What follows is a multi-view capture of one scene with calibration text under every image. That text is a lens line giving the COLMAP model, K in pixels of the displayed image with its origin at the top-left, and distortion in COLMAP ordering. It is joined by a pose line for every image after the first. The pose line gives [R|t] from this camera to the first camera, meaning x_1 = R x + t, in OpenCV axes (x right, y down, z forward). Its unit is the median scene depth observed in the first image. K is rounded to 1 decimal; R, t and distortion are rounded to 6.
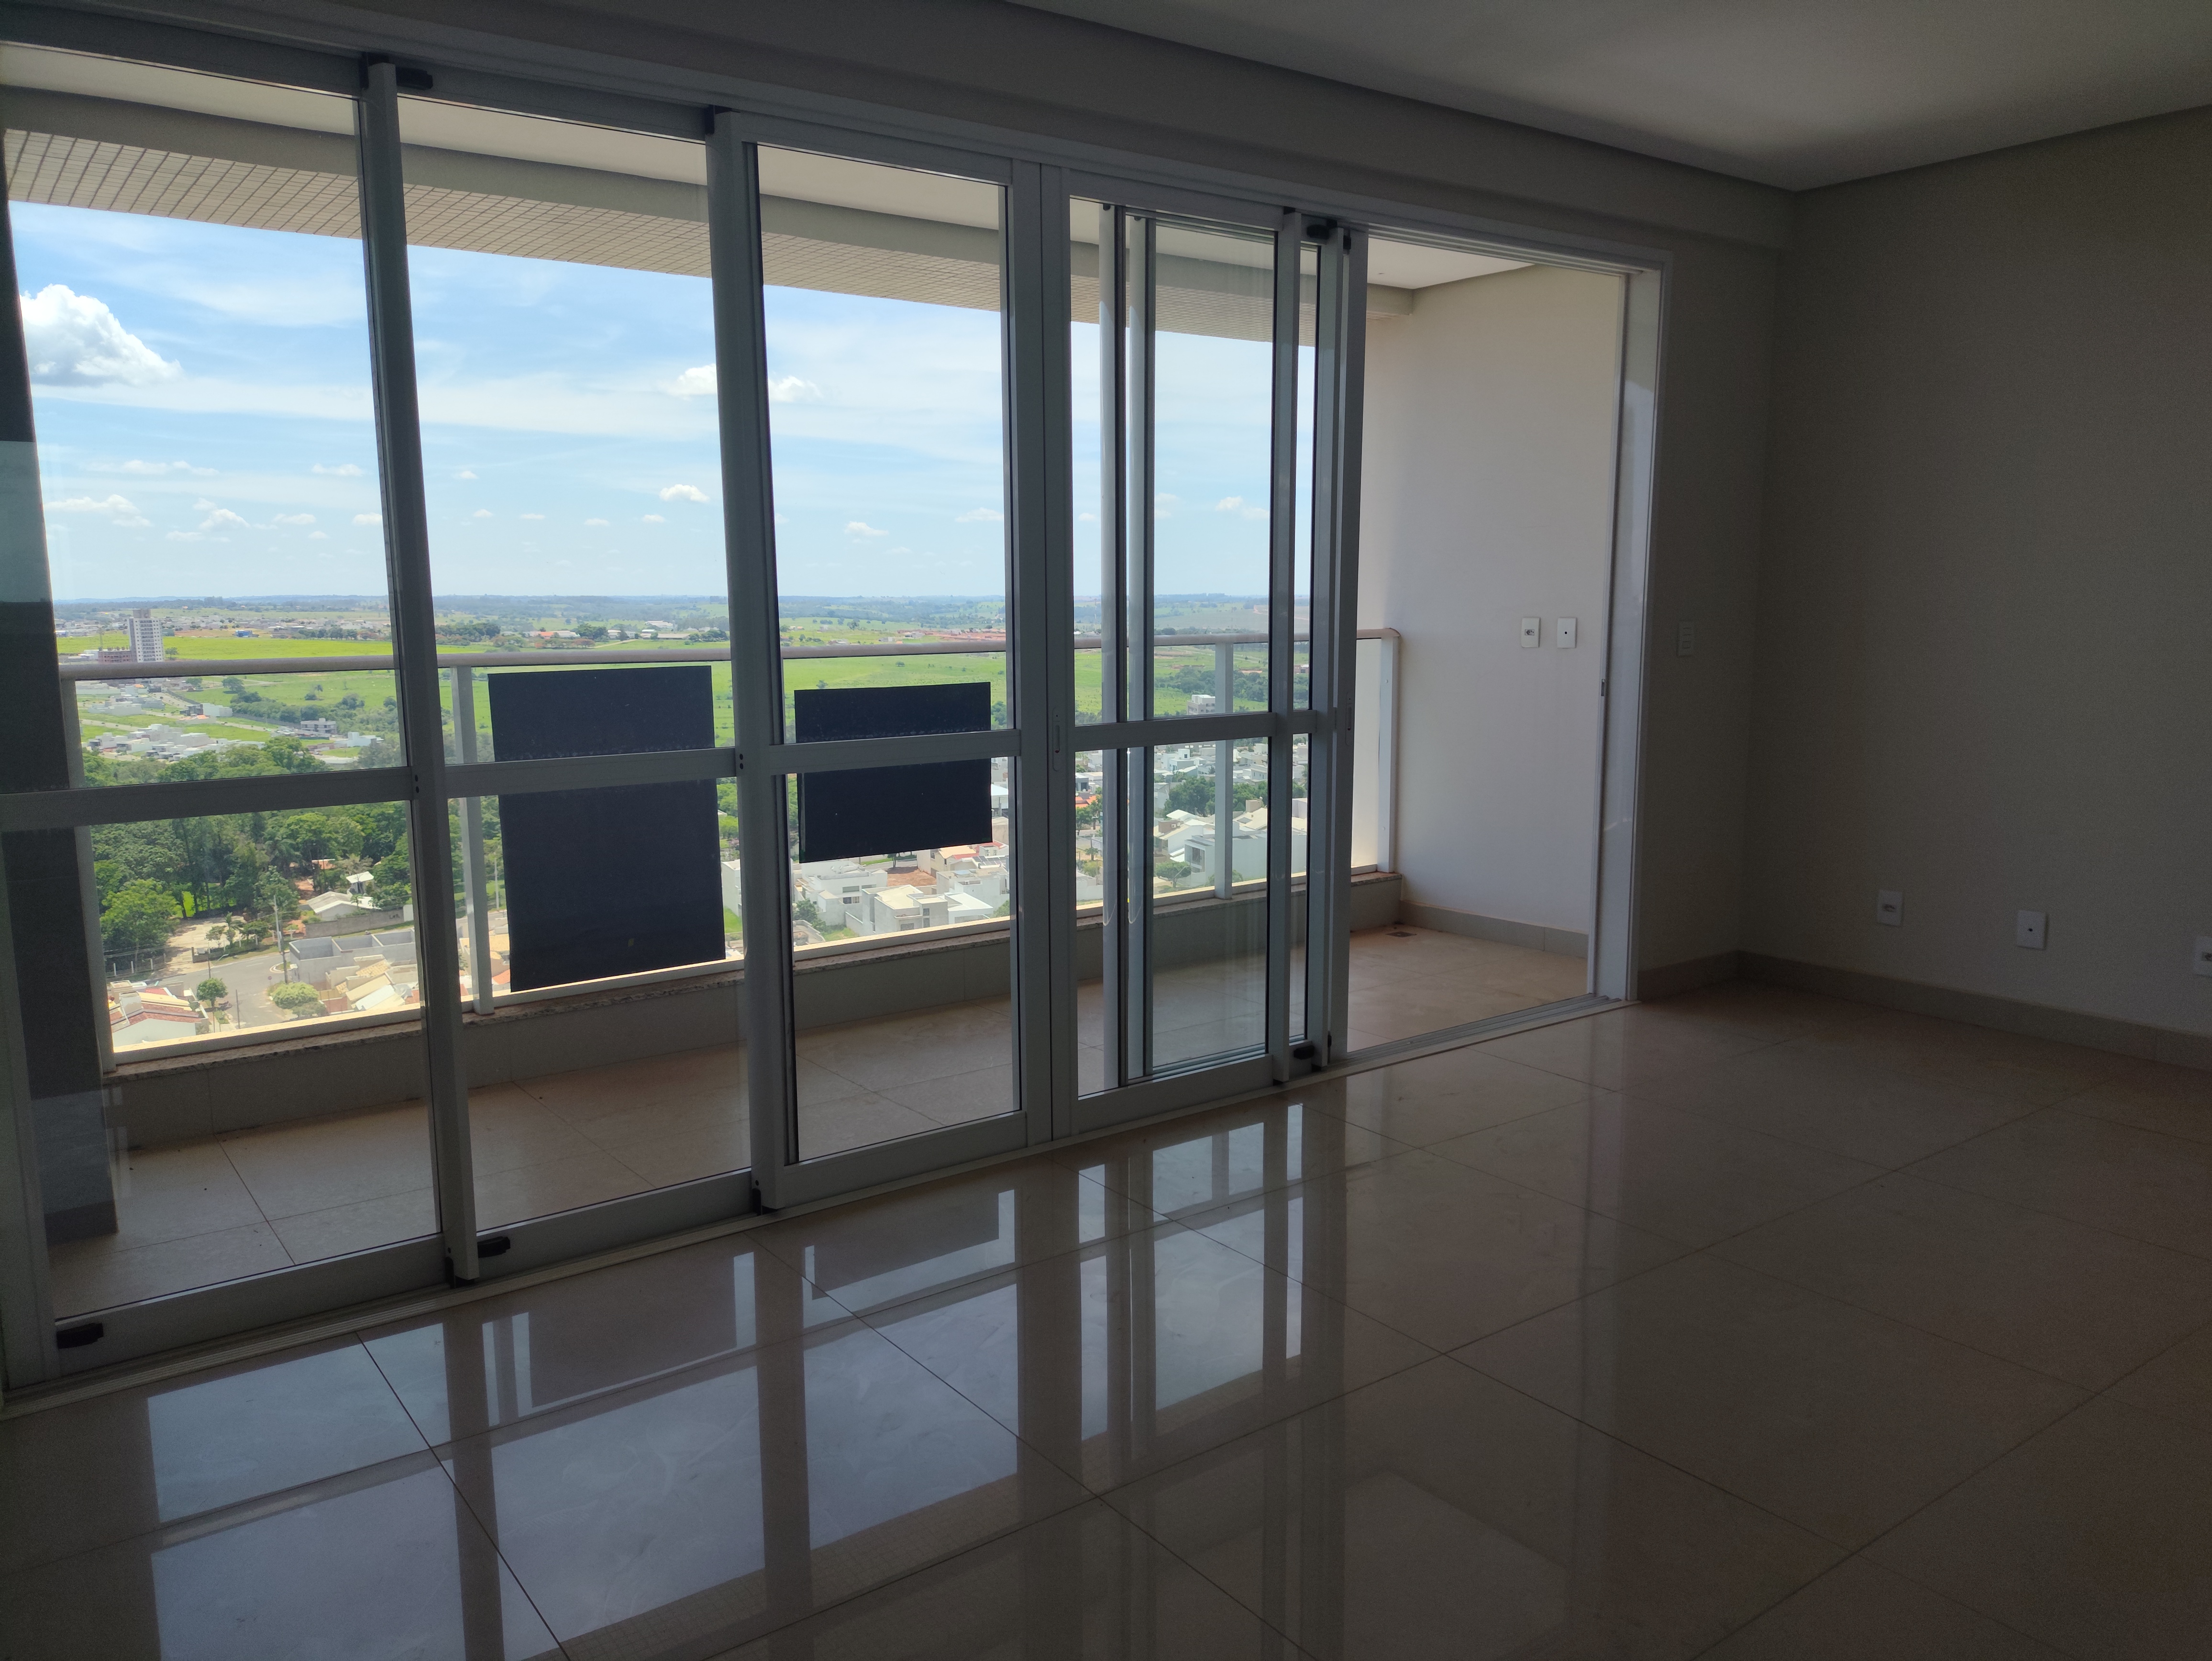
lens RADIAL K [[1620.7, 0, 1087.4], [0, 1620.7, 848.5], [0, 0, 1]] dist [0.081586, -0.124517]
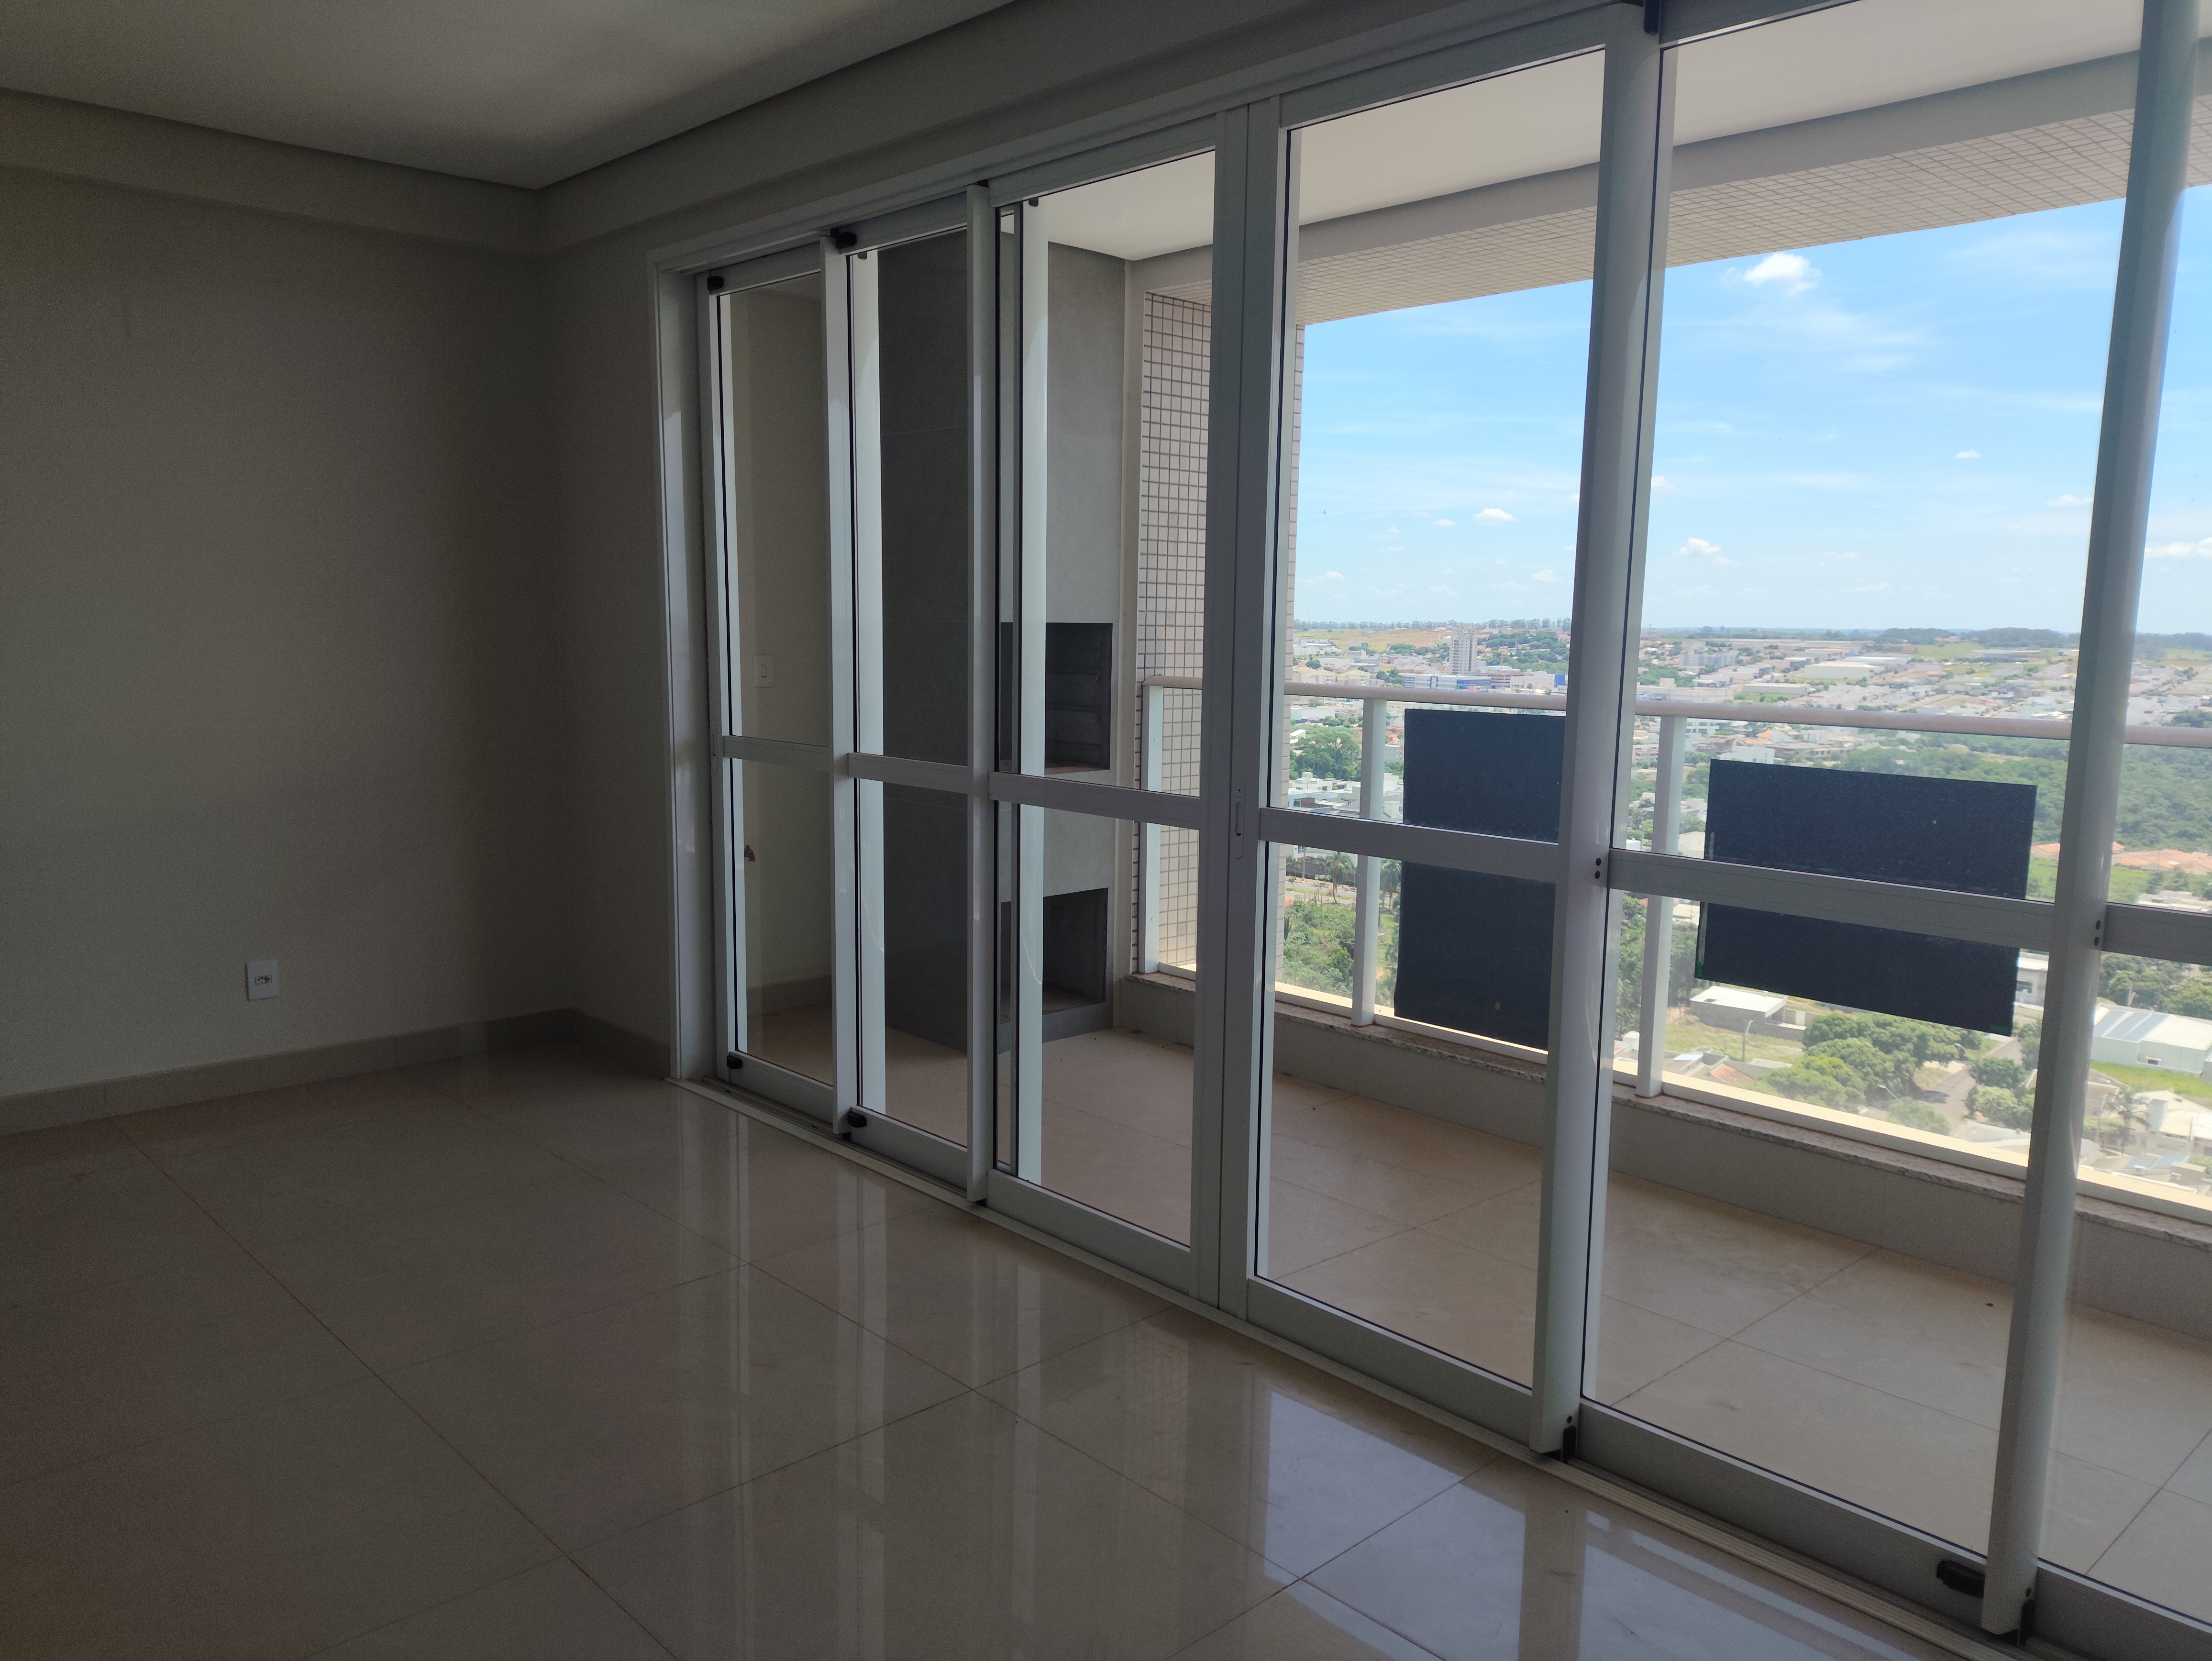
lens RADIAL K [[1620.7, 0, 1107.3], [0, 1620.7, 836.7], [0, 0, 1]] dist [0.081586, -0.124517]
pose [[0.120943, 0.144609, -0.982070, 0.566501], [-0.169835, 0.977759, 0.123059, -0.108684], [0.978023, 0.151907, 0.142813, 0.607347]]
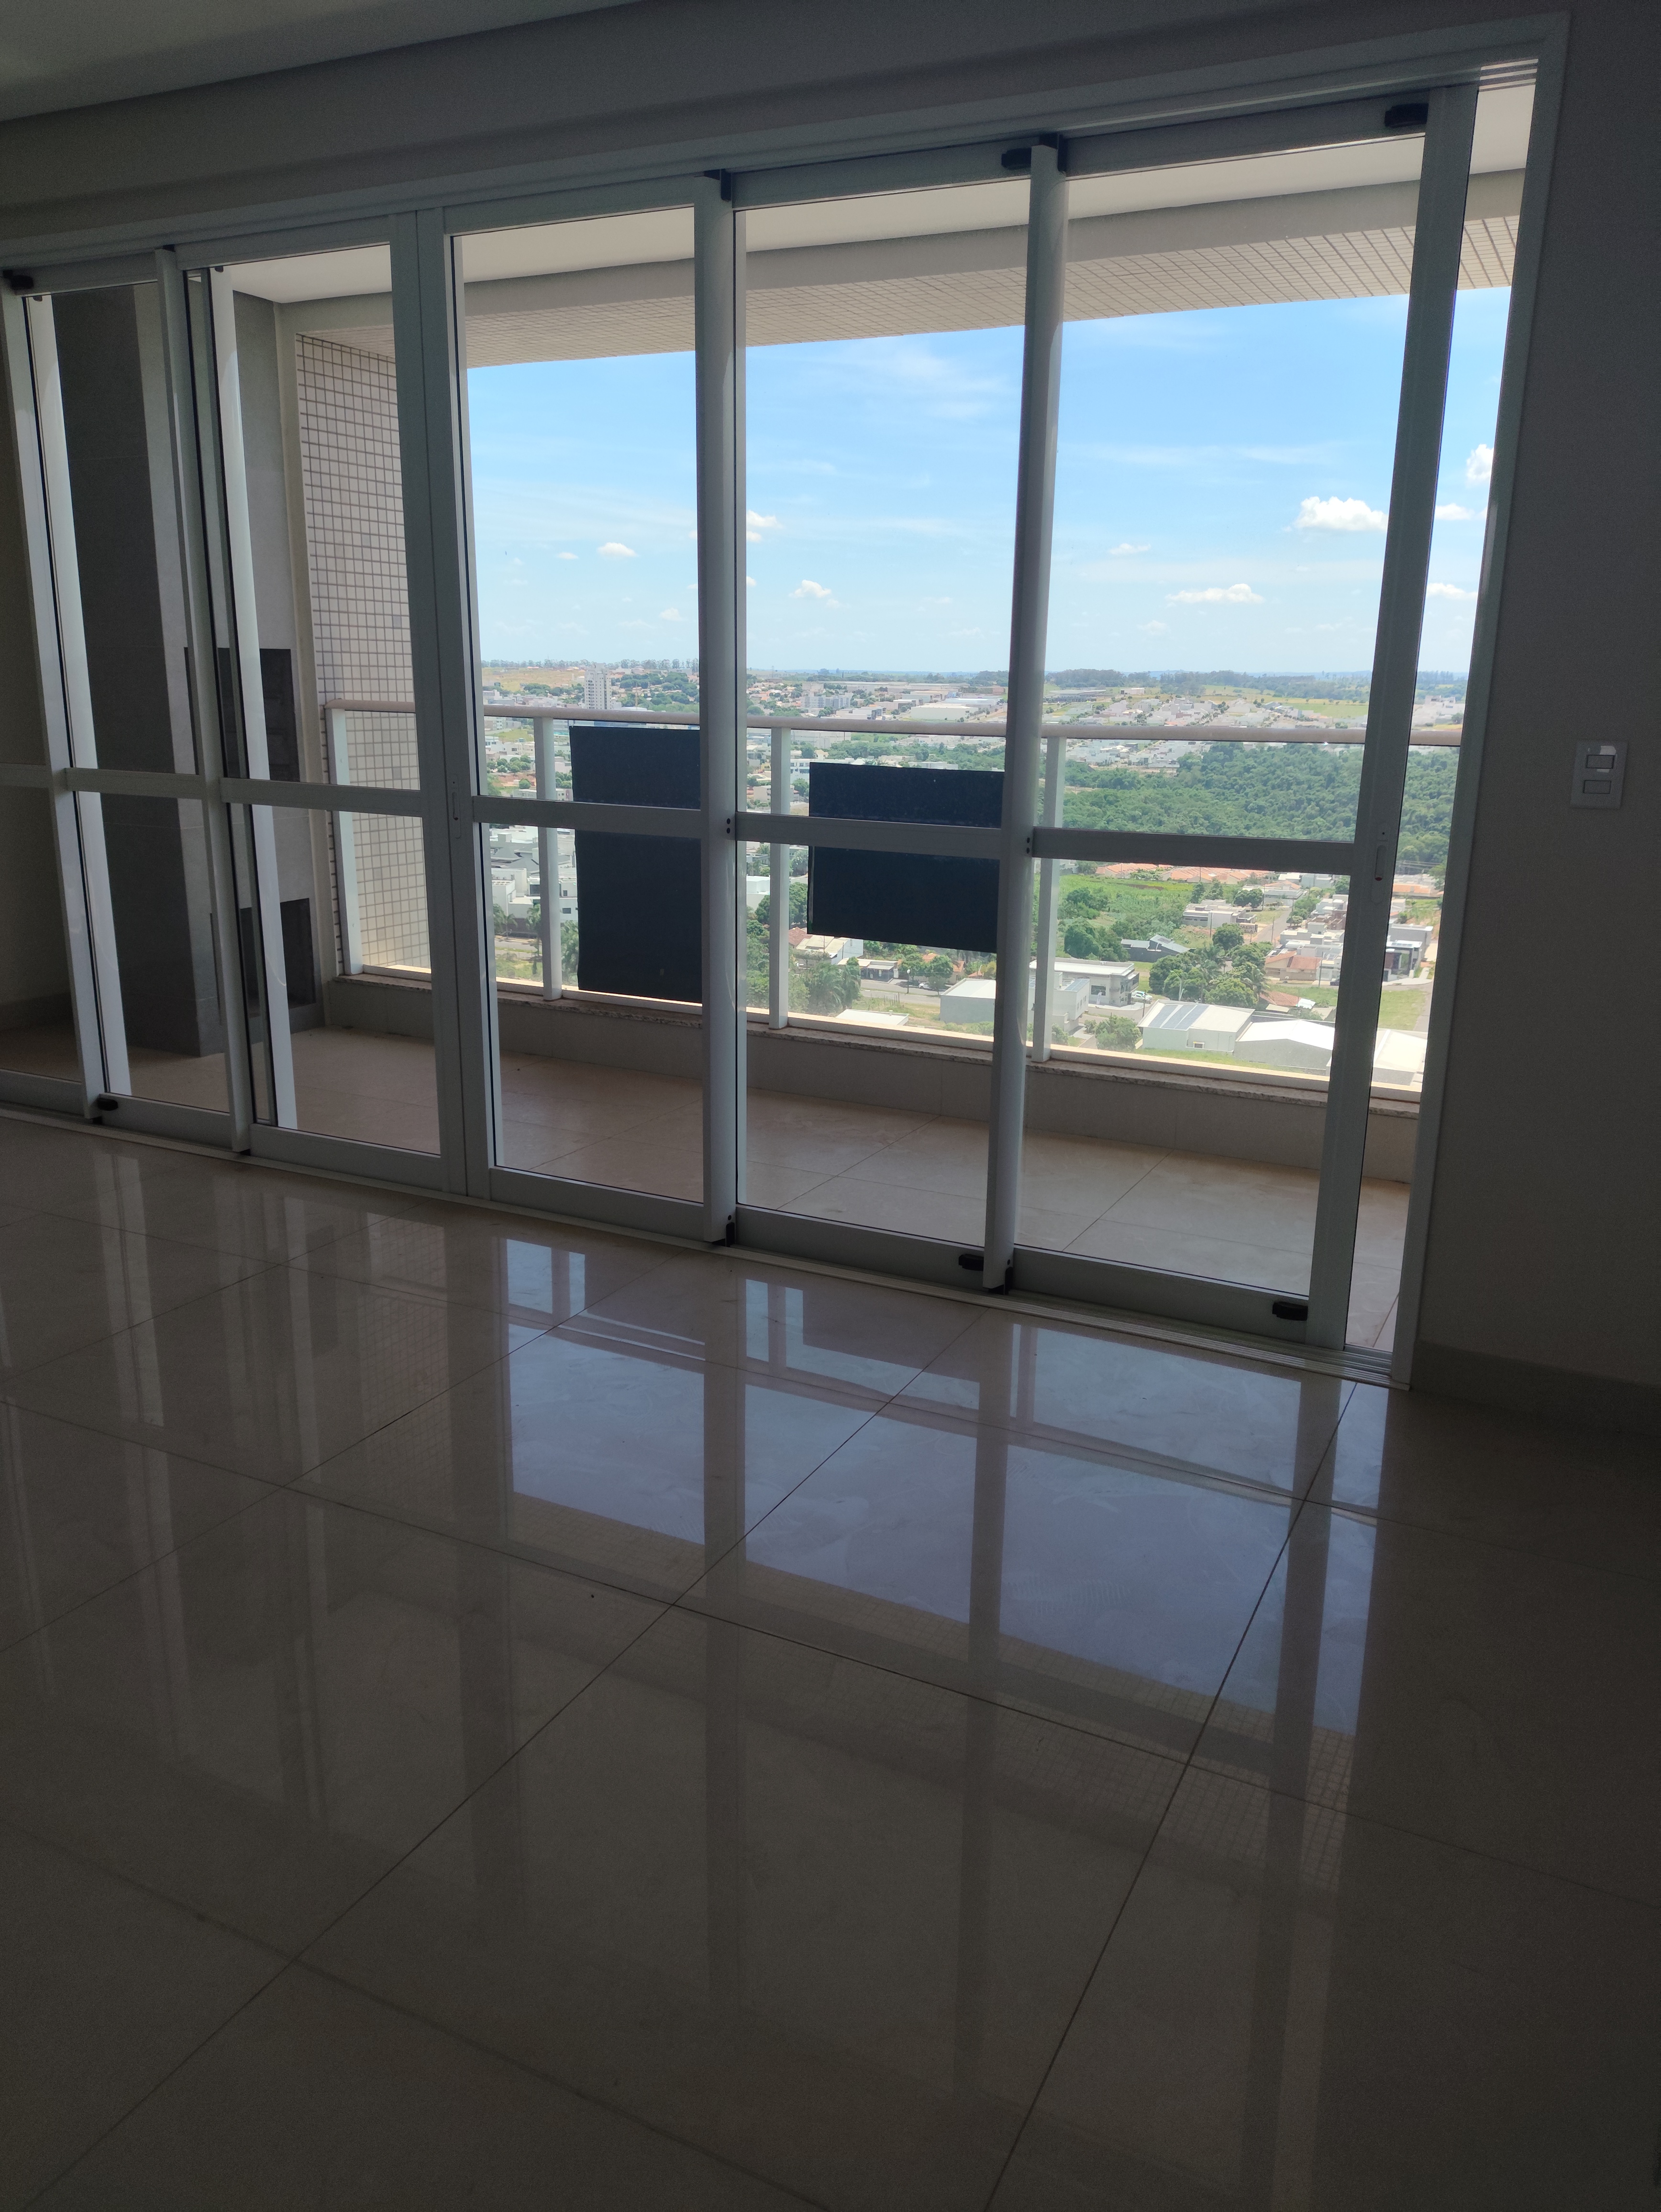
lens RADIAL K [[1620.7, 0, 850.6], [0, 1620.7, 1103.1], [0, 0, 1]] dist [0.081586, -0.124517]
pose [[0.466154, 0.244780, -0.850167, 0.741664], [-0.155220, 0.968685, 0.193796, -0.091394], [0.870981, 0.041624, 0.489551, 0.536639]]
